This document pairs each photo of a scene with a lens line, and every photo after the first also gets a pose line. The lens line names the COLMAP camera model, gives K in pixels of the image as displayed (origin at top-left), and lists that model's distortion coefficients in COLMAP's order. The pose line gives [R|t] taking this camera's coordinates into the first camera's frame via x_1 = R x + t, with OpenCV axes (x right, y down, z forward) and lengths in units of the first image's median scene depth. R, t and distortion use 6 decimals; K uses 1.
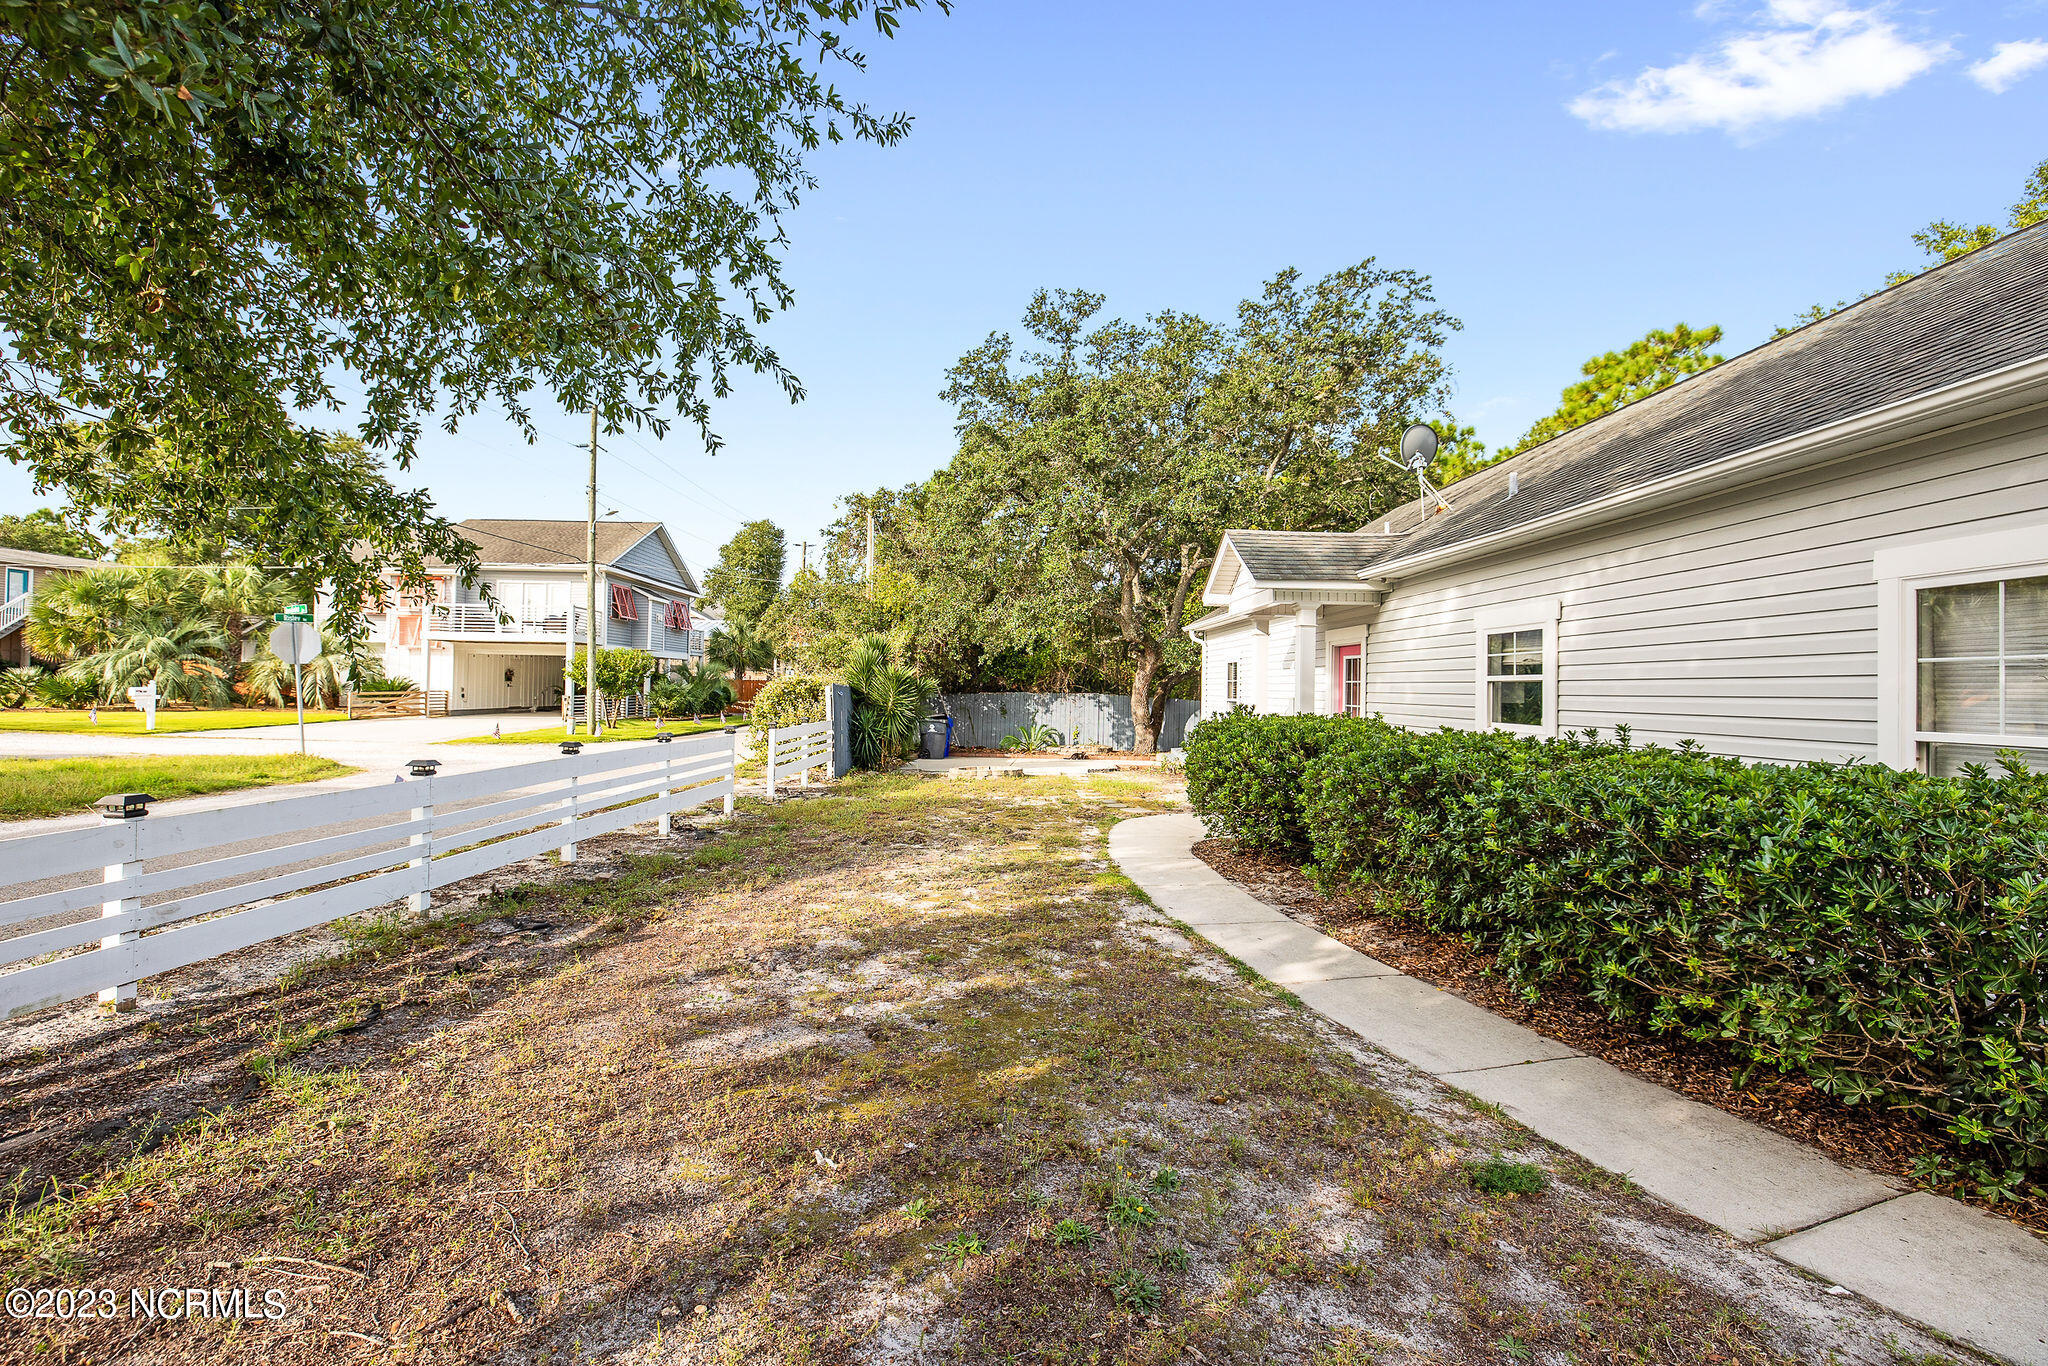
lens RADIAL K [[864.4, 0, 1005.1], [0, 864.4, 670.5], [0, 0, 1]] dist [-0.000278, 0.000183]
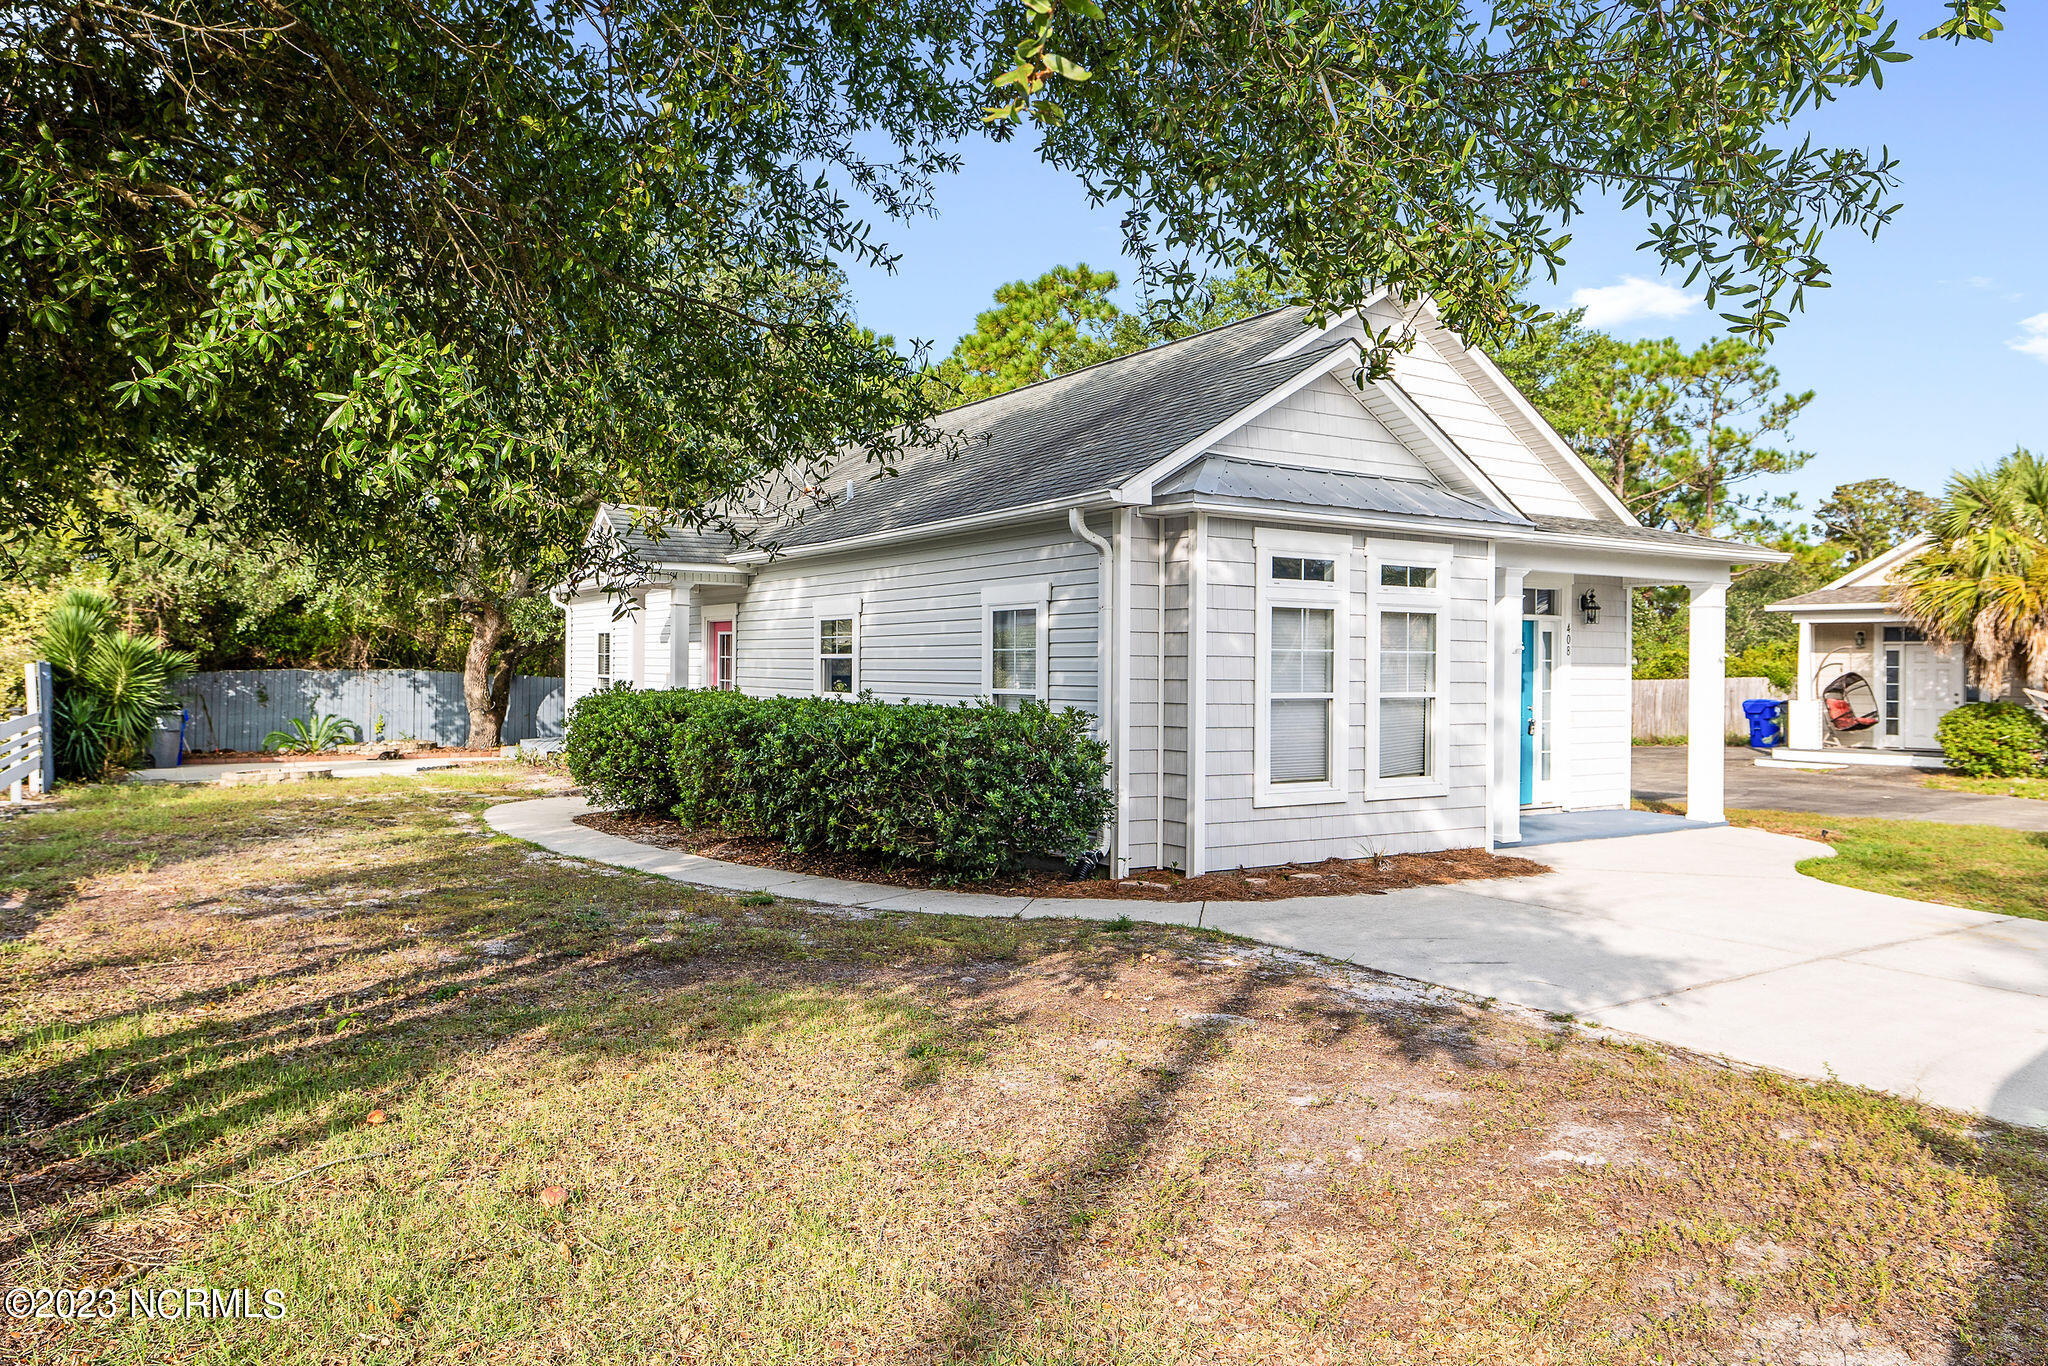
lens RADIAL K [[1408.9, 0, 1024.0], [0, 1408.9, 683.0], [0, 0, 1]] dist [0.004554, 0.000500]
pose [[0.848461, -0.017426, 0.528971, -0.182745], [-0.003901, 0.999225, 0.039175, -0.022582], [-0.529244, -0.035302, 0.847735, -0.603138]]
